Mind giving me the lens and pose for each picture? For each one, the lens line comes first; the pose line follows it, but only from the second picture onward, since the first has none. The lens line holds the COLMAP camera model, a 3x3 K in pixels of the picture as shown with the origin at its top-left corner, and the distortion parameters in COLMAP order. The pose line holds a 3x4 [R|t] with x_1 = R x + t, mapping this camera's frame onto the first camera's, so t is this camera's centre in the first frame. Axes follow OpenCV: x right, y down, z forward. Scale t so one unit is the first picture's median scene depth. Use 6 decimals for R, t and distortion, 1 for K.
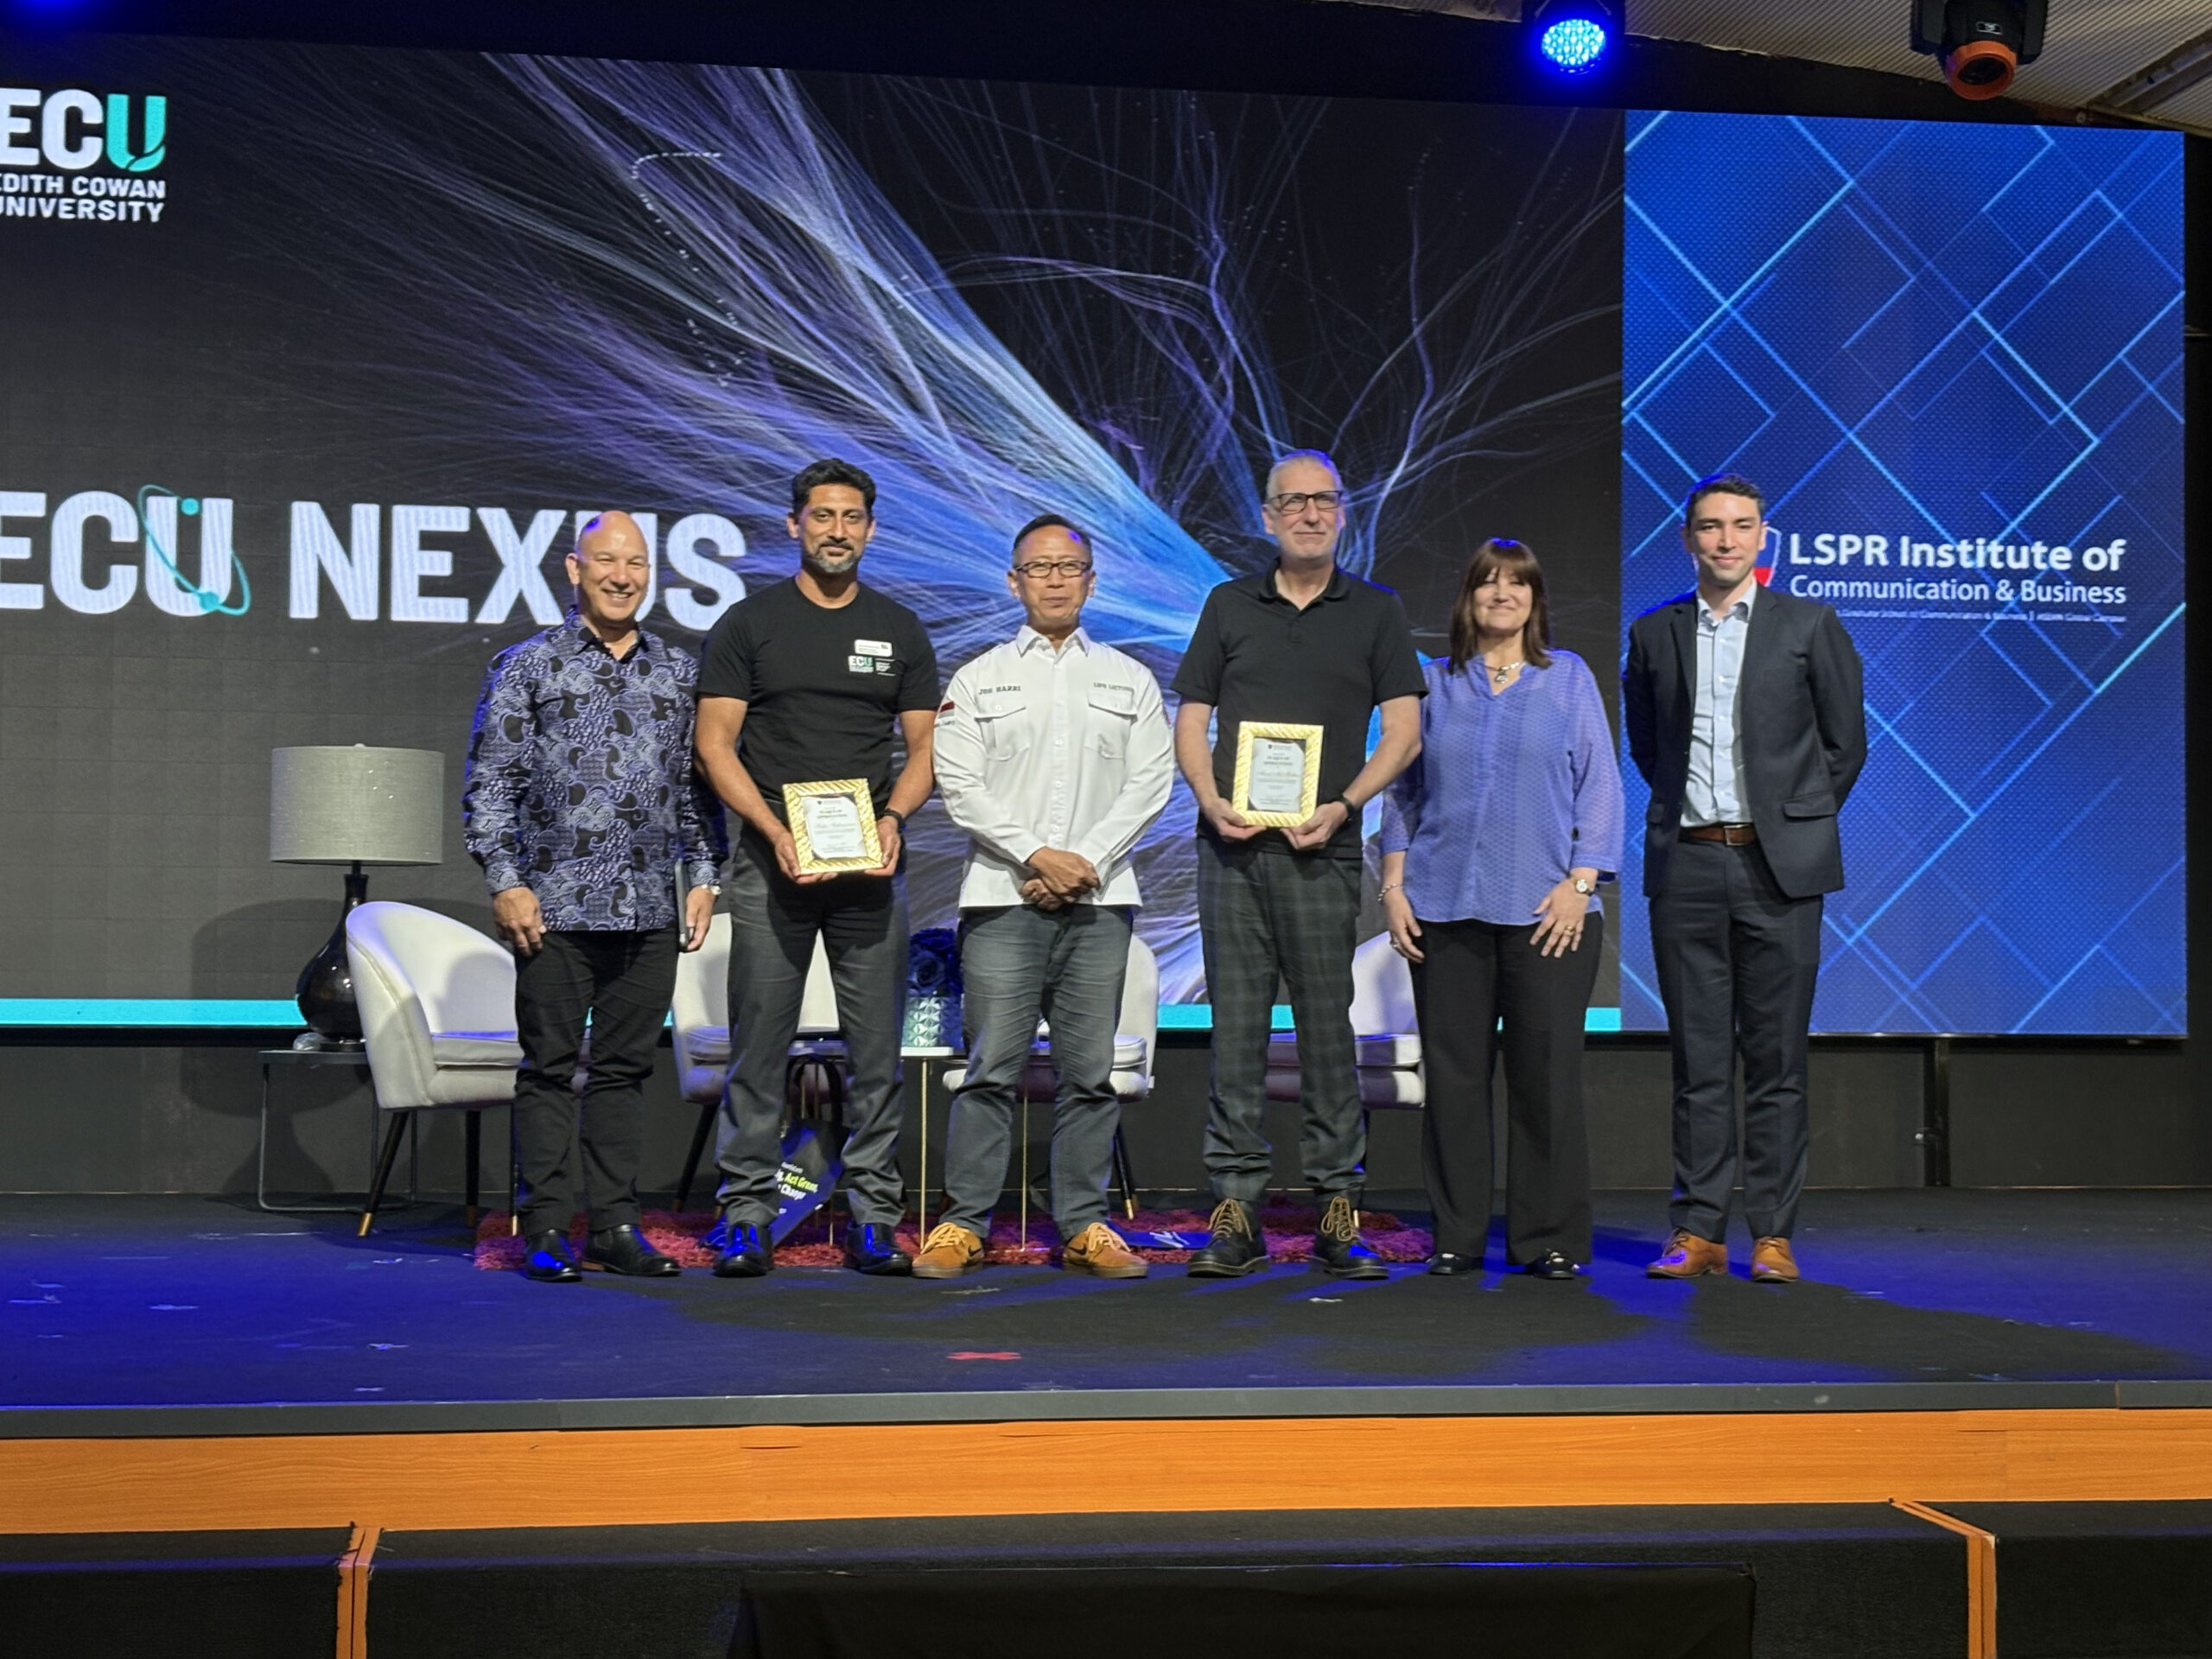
lens RADIAL K [[3518.7, 0, 1132.6], [0, 3518.7, 828.4], [0, 0, 1]] dist [0.062707, 0.000000]
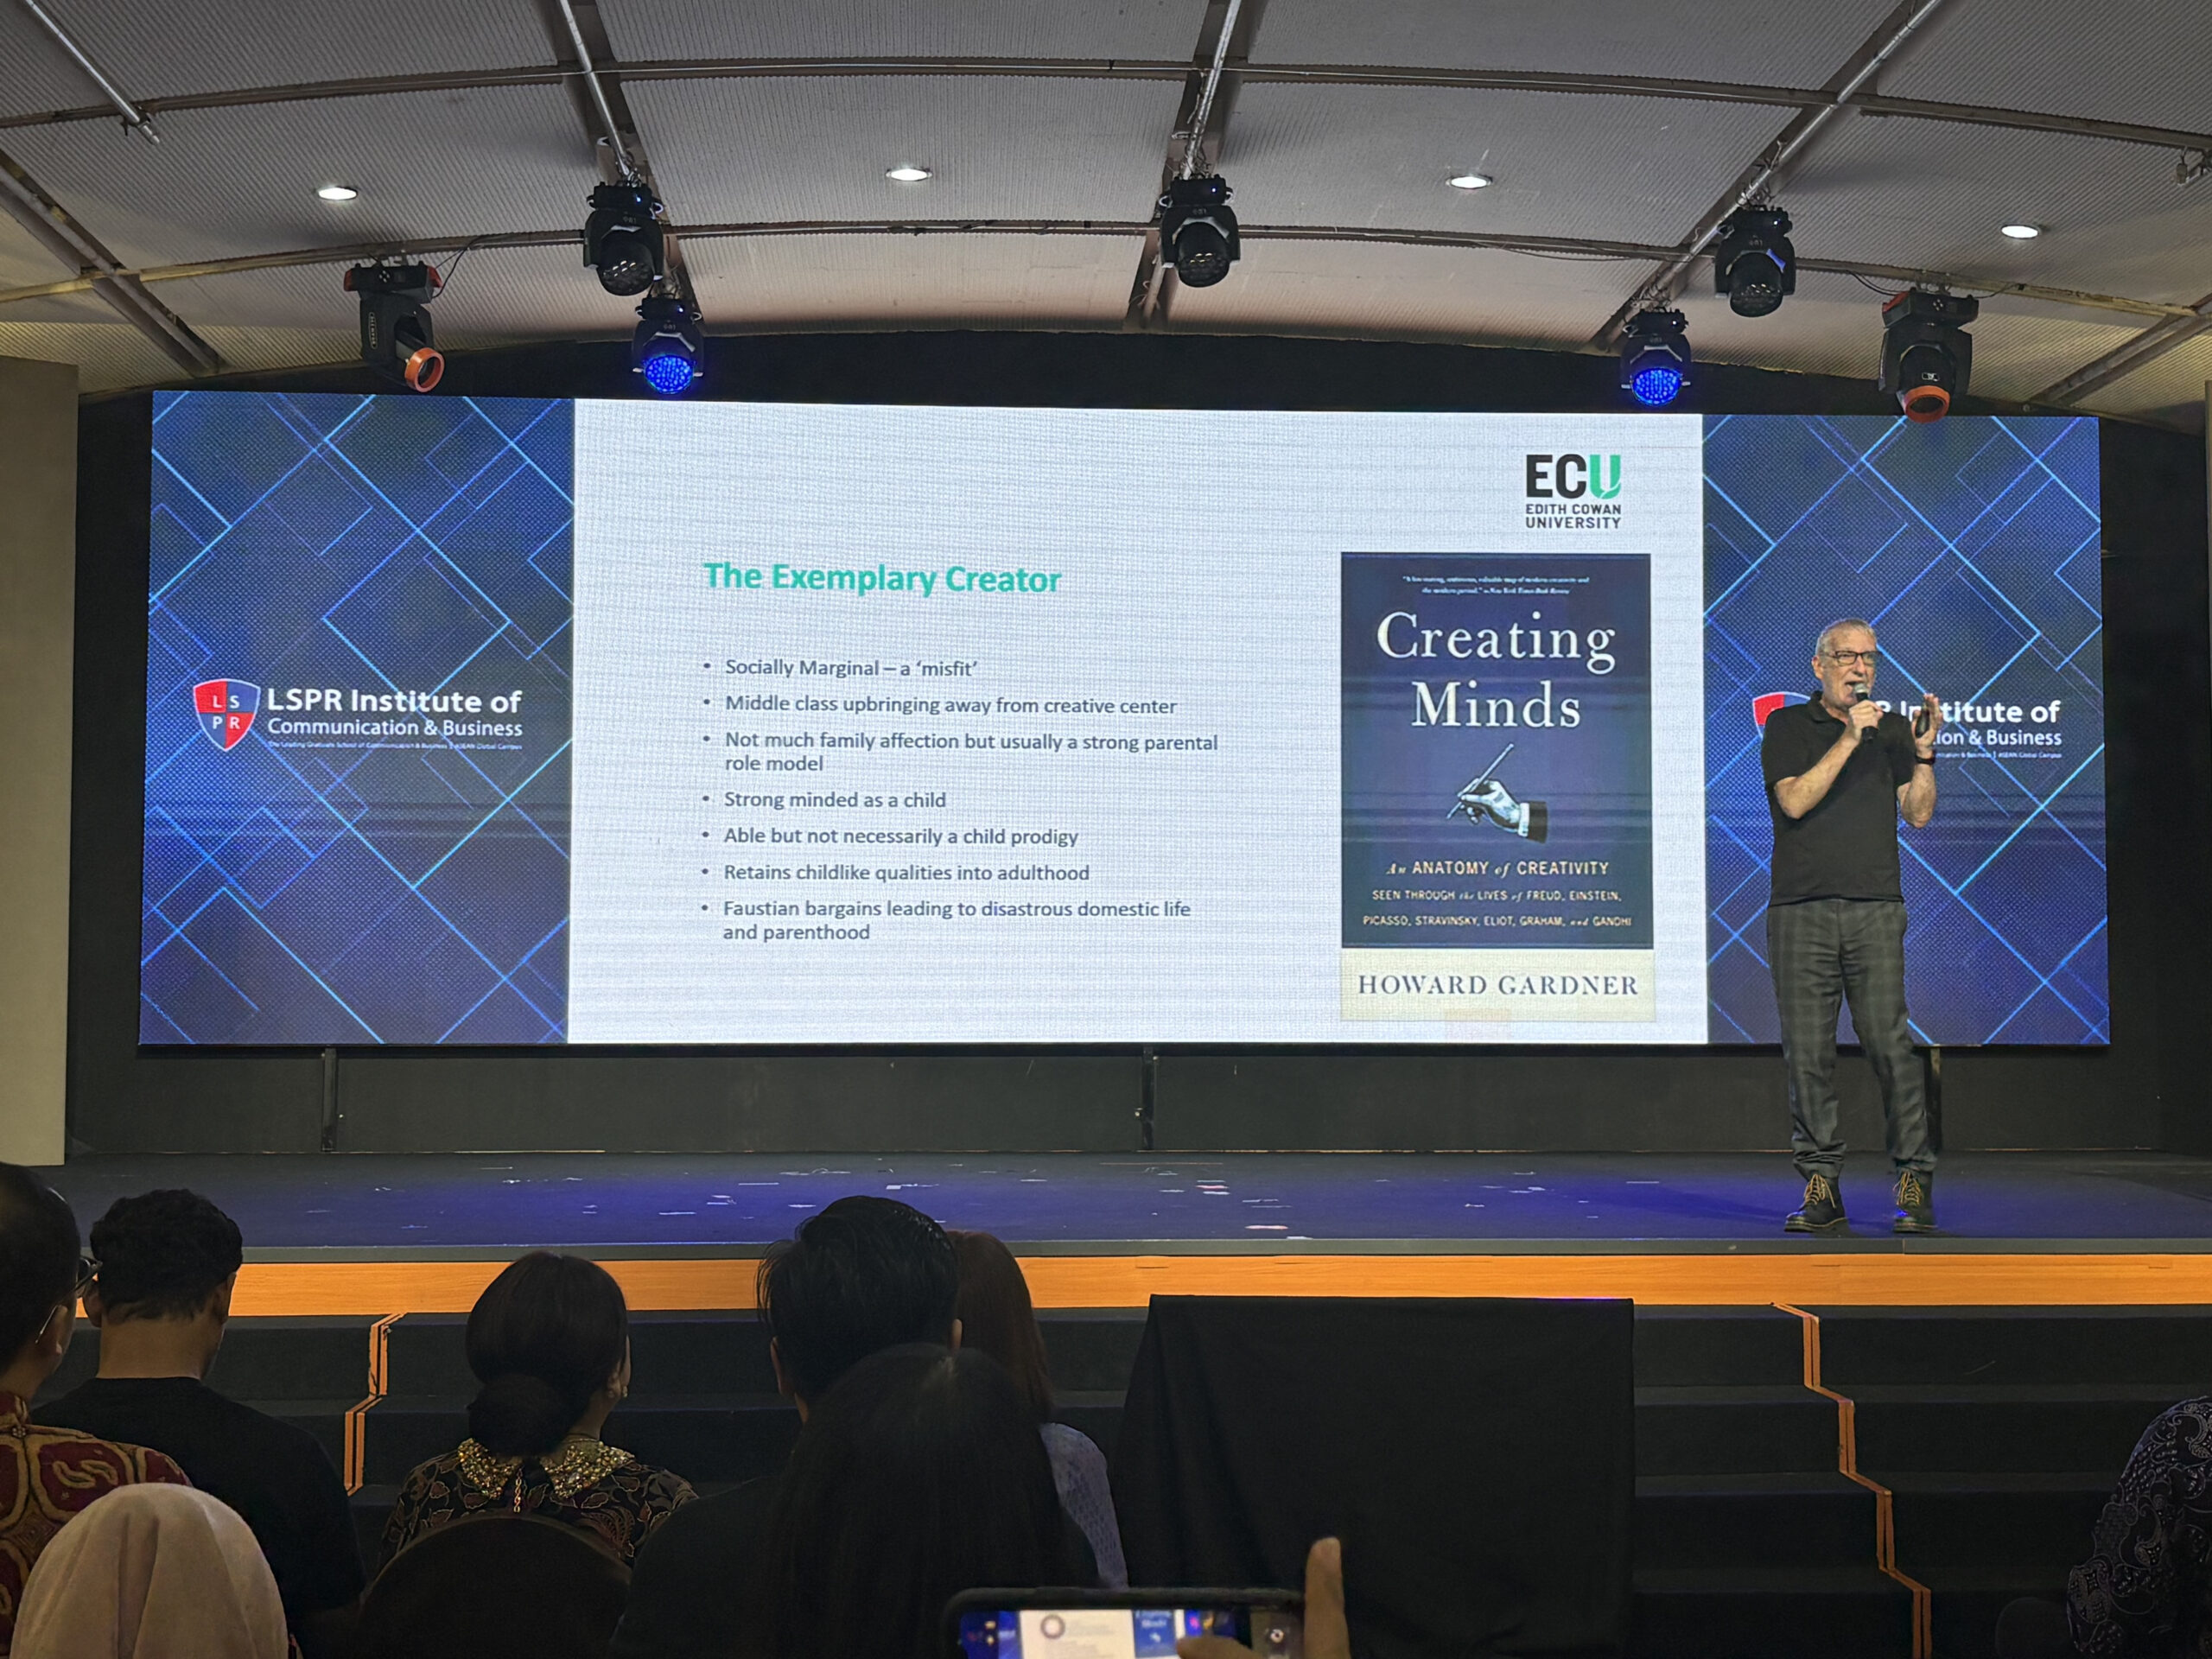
lens RADIAL K [[2995.0, 0, 1104.7], [0, 2995.0, 830.5], [0, 0, 1]] dist [0.074771, 0.000000]
pose [[0.994940, -0.012383, -0.099702, 0.015818], [0.010965, 0.999831, -0.014763, -0.015615], [0.099868, 0.013595, 0.994908, -0.275784]]
